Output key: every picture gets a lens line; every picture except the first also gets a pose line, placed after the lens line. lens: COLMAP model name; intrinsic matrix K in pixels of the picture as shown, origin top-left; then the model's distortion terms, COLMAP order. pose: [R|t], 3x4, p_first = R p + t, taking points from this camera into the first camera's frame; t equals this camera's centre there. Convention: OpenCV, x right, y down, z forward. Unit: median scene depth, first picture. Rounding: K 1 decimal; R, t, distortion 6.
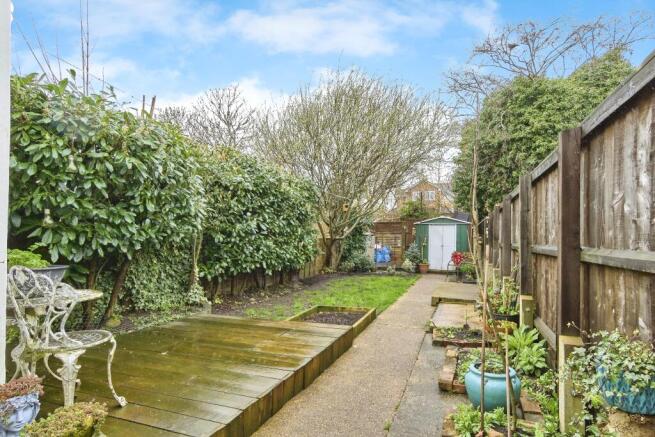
lens RADIAL K [[353.2, 0, 334.0], [0, 353.2, 239.9], [0, 0, 1]] dist [0.020305, -0.002820]
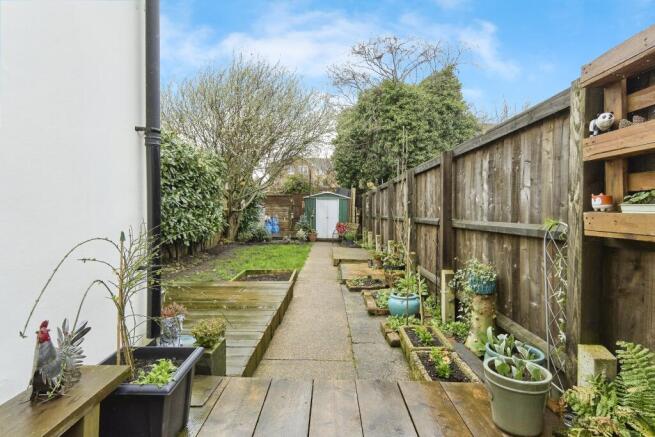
lens RADIAL K [[353.2, 0, 326.2], [0, 353.2, 216.5], [0, 0, 1]] dist [0.020305, -0.002820]
pose [[0.938903, -0.001692, 0.344178, -0.156693], [-0.003544, 0.999887, 0.014582, -0.005075], [-0.344164, -0.014911, 0.938791, -0.135730]]
